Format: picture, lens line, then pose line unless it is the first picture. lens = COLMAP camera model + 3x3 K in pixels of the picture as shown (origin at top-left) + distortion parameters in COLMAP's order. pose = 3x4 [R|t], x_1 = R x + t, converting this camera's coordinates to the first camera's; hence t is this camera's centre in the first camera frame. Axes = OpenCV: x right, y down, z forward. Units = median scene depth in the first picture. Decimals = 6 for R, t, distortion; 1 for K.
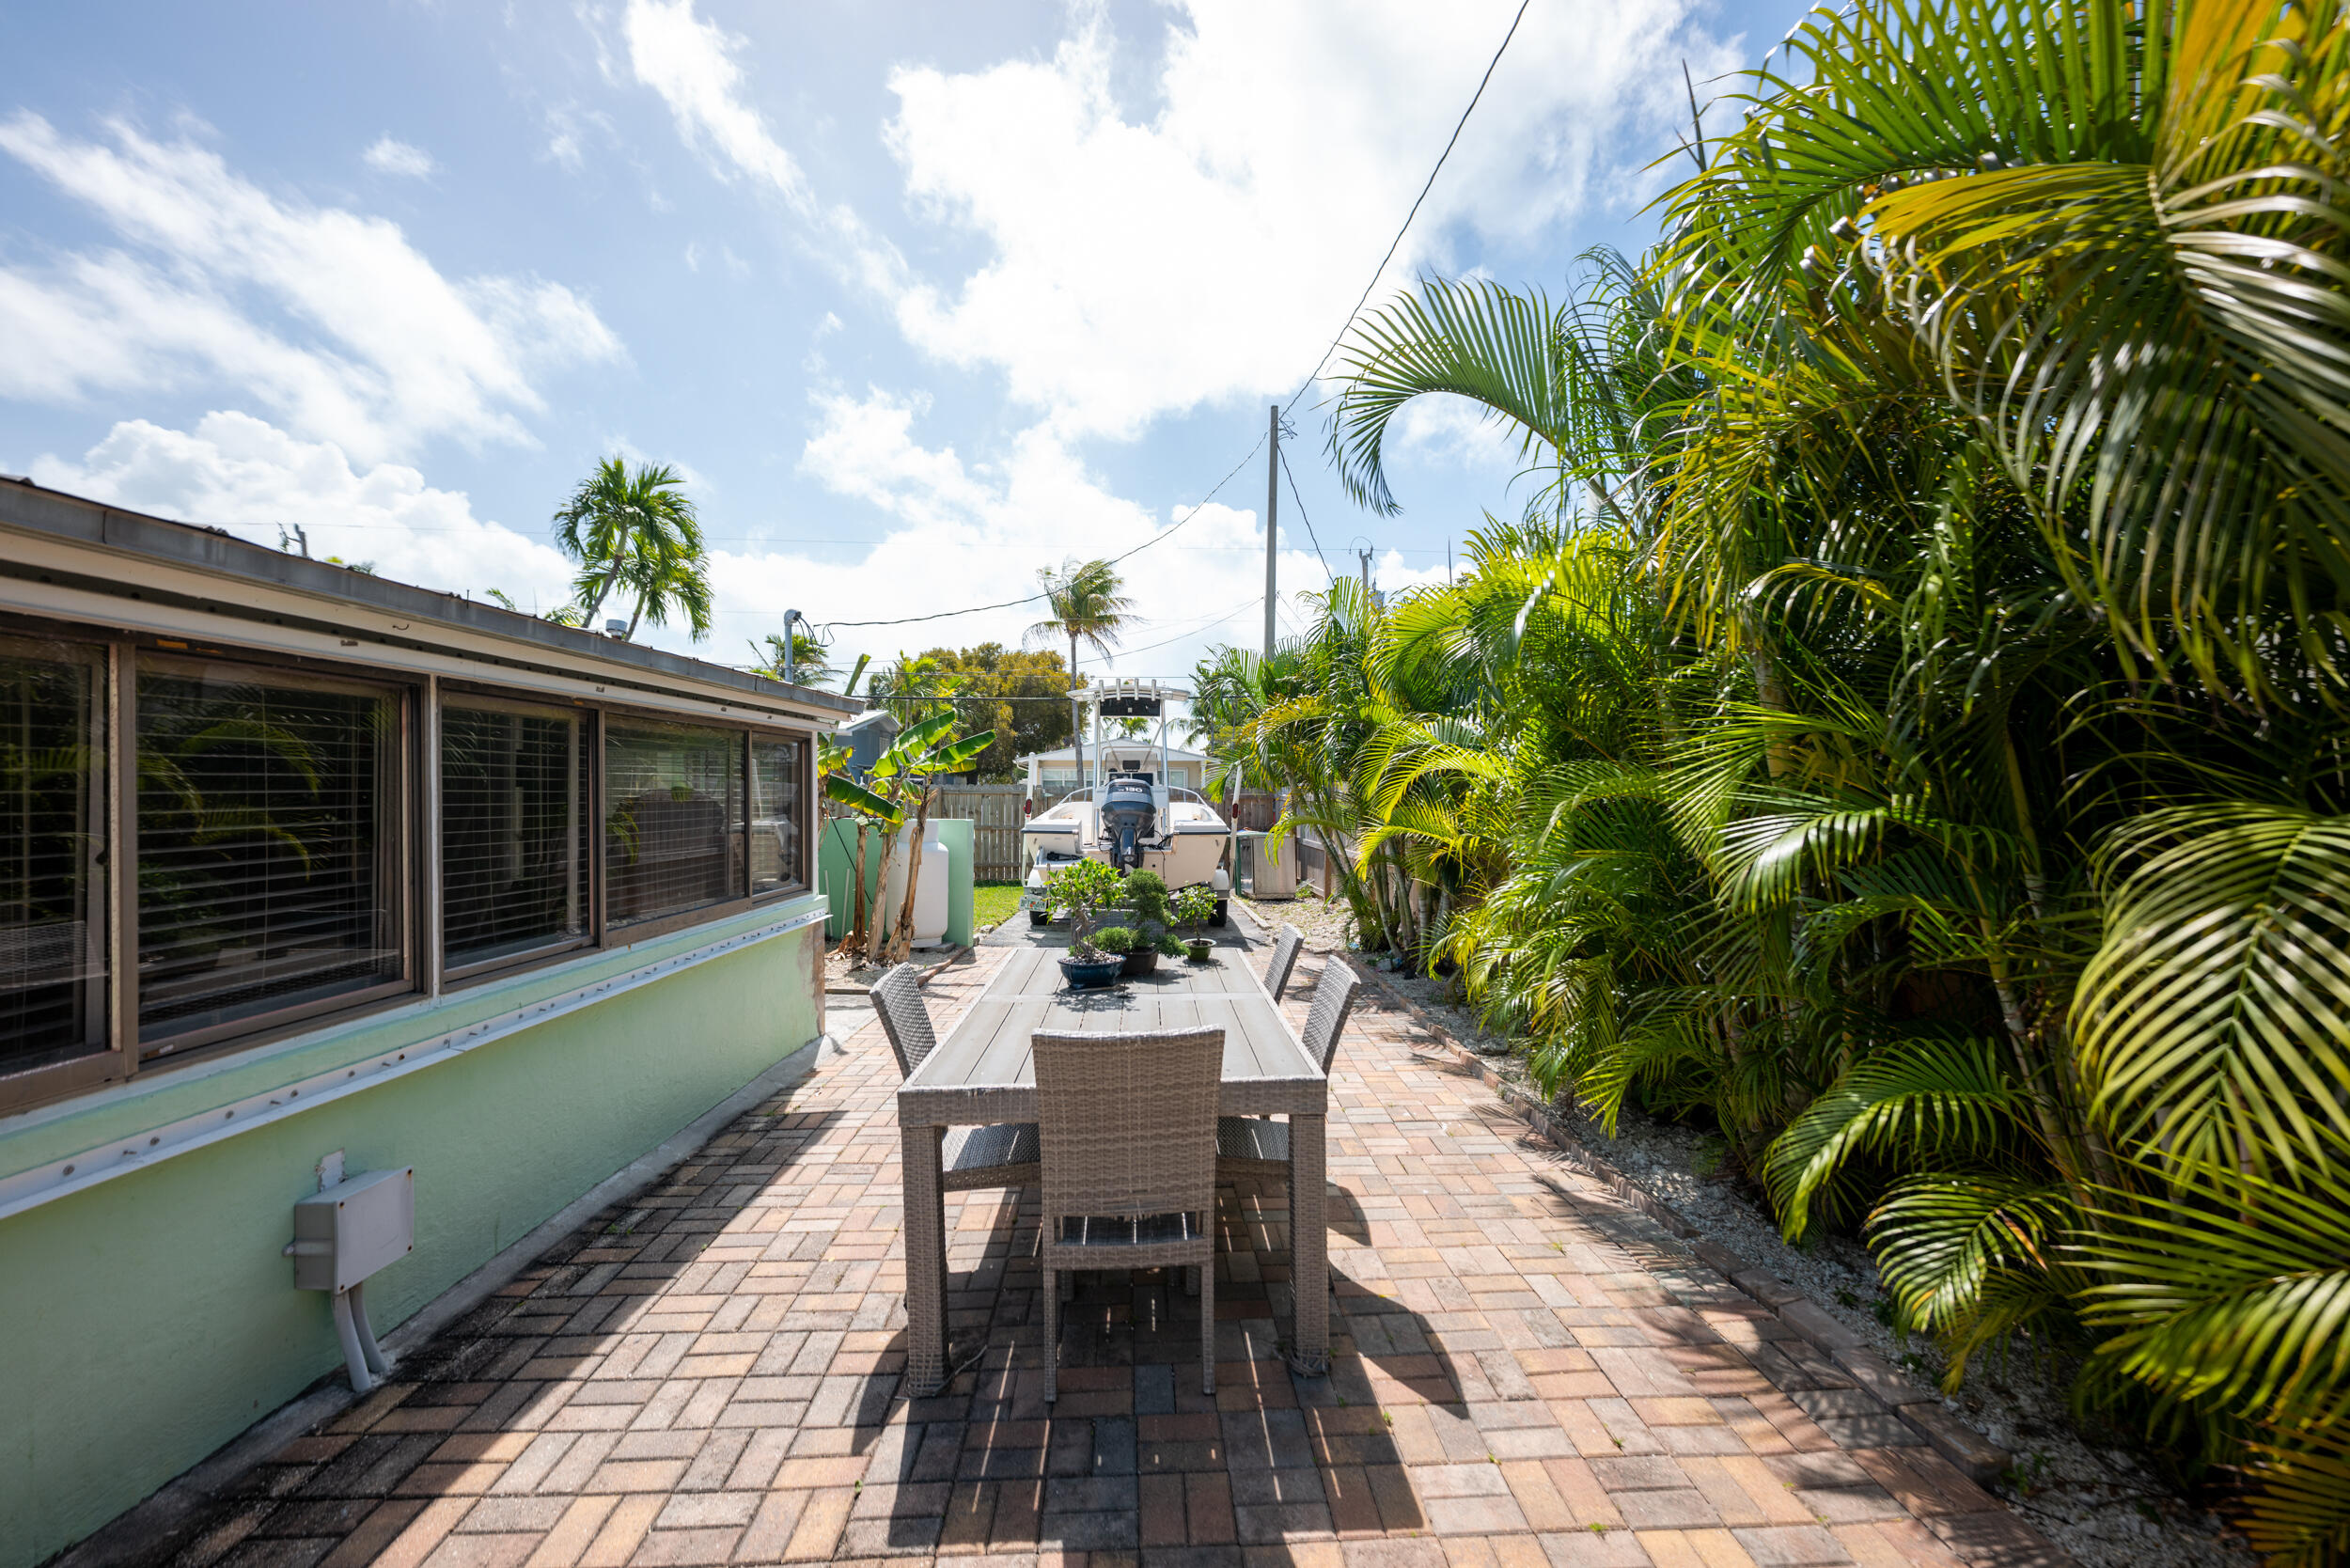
lens RADIAL K [[936.9, 0, 1176.3], [0, 936.9, 785.3], [0, 0, 1]] dist [0.002154, 0.000169]
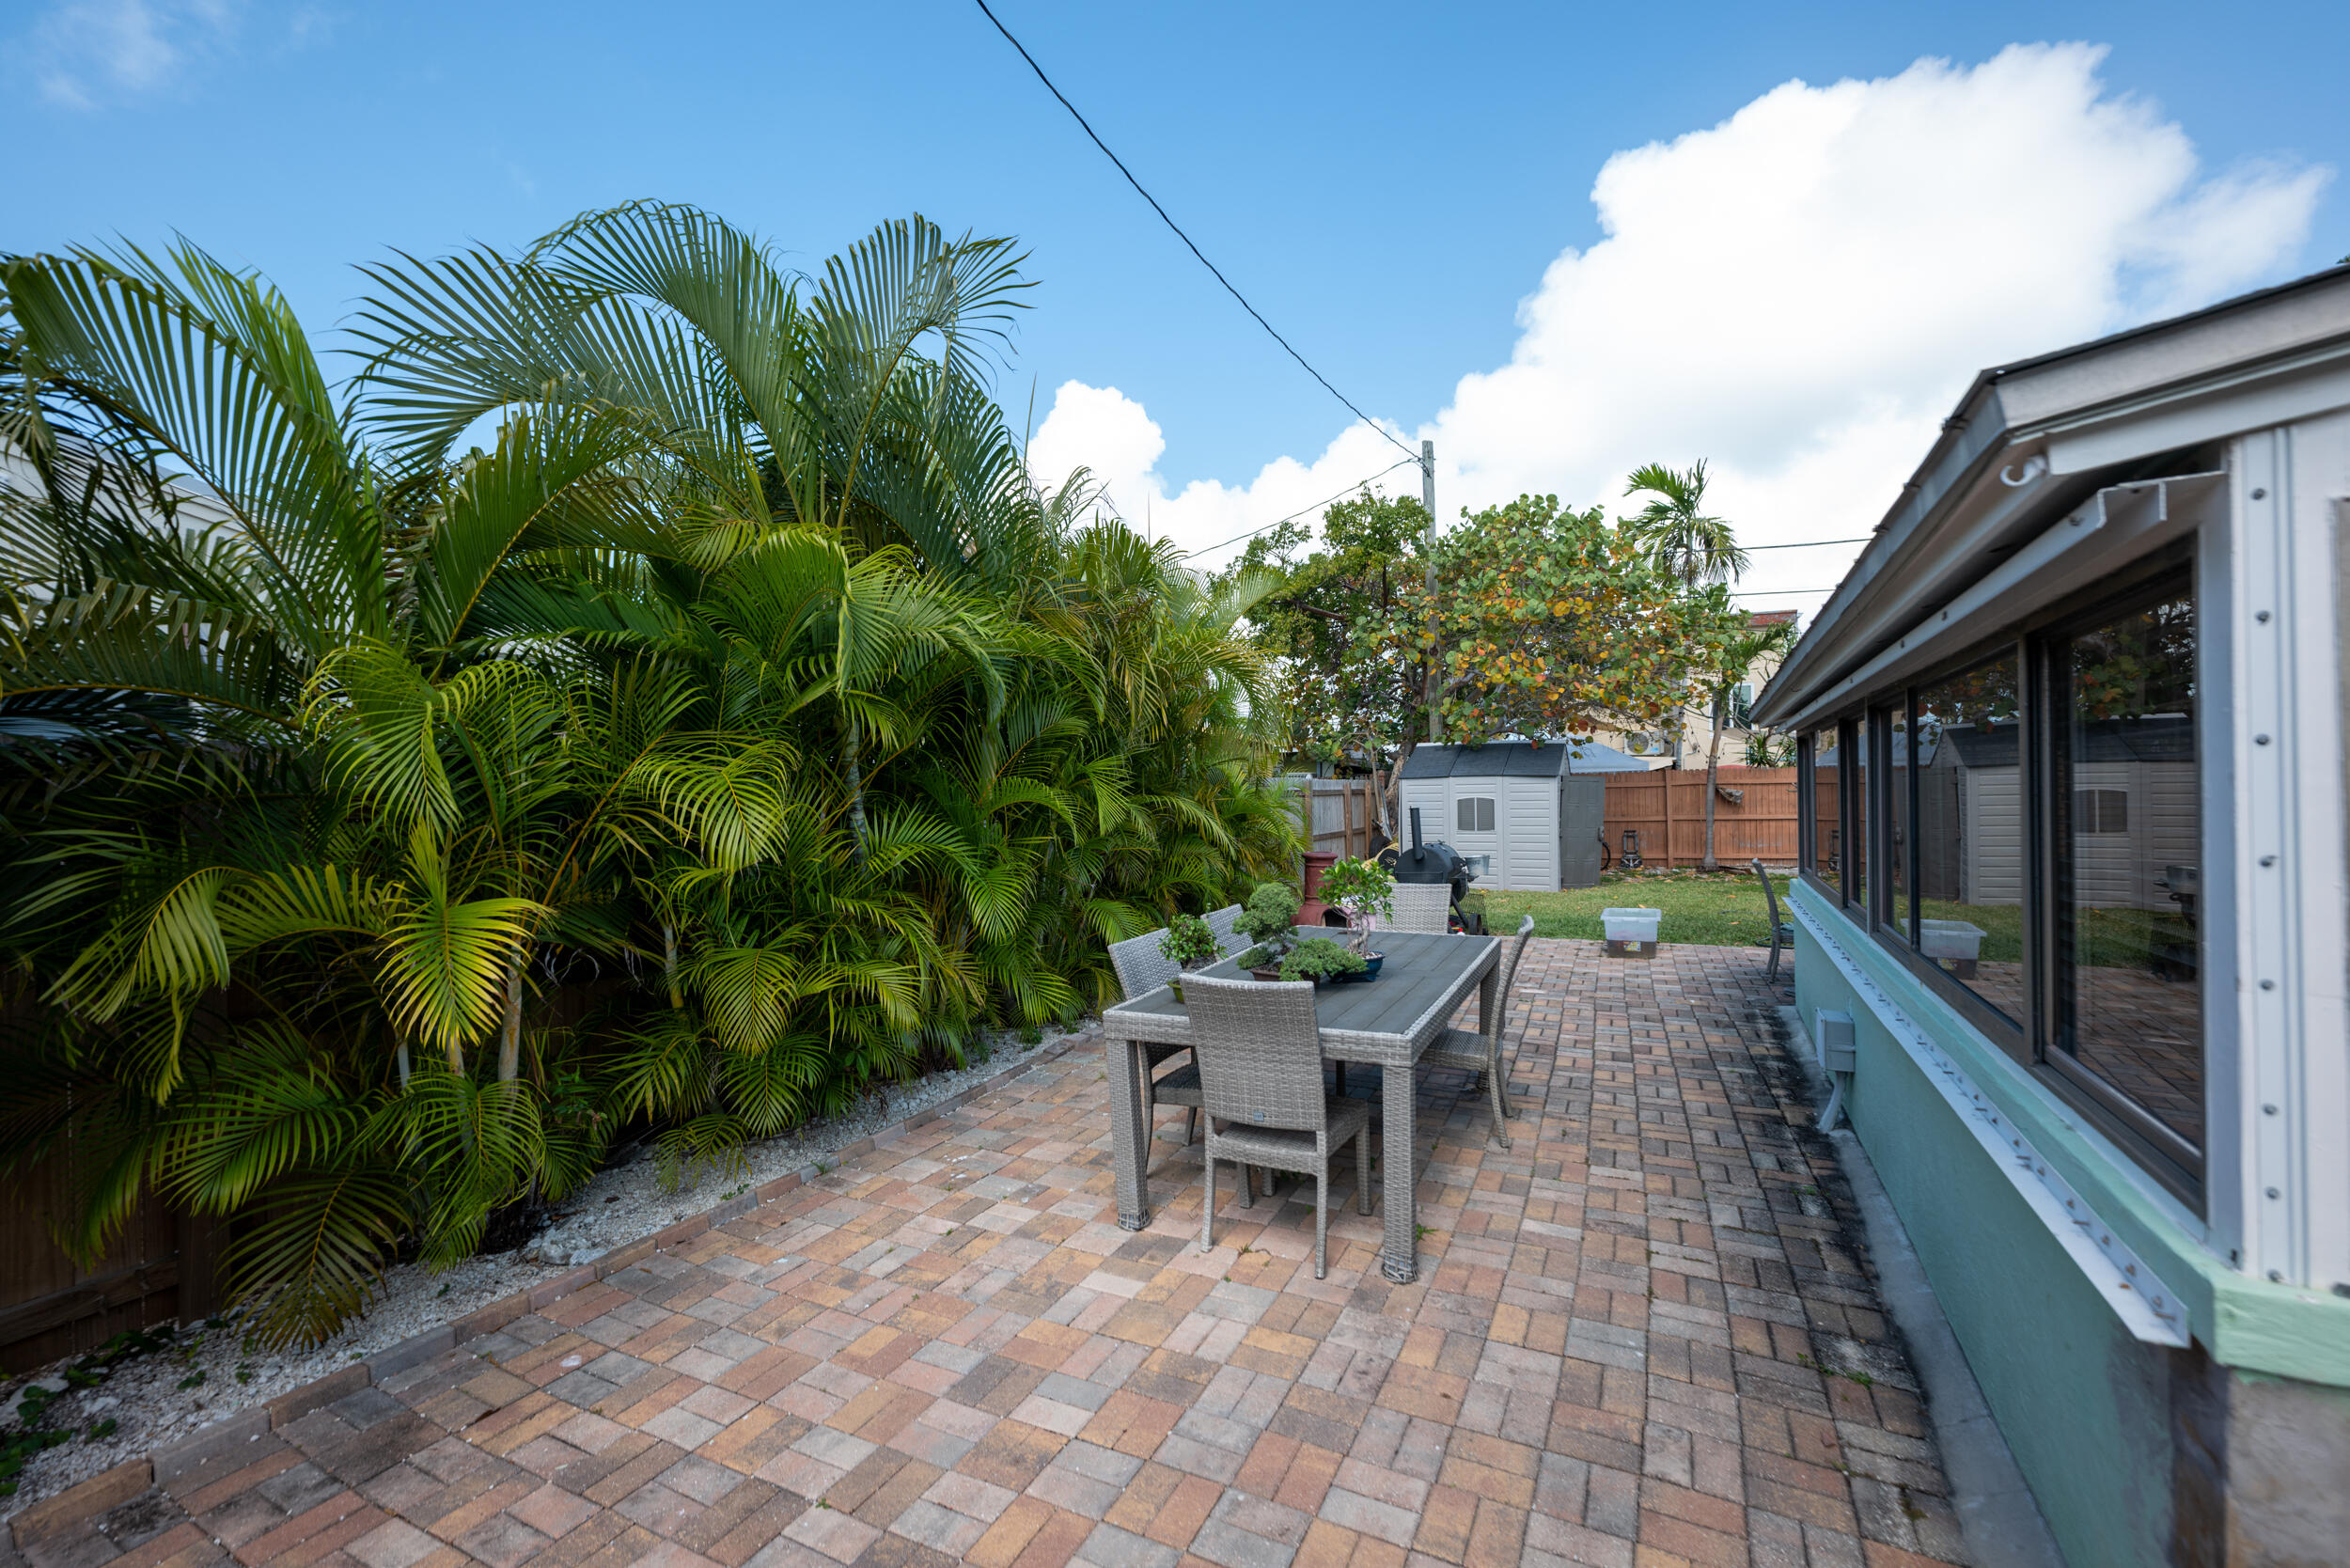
lens RADIAL K [[936.9, 0, 1177.9], [0, 936.9, 786.1], [0, 0, 1]] dist [0.002154, 0.000169]
pose [[-0.877017, 0.012288, 0.480303, -0.487990], [0.003448, 0.999808, -0.019285, 0.030518], [-0.480448, -0.015257, -0.876891, 2.296322]]
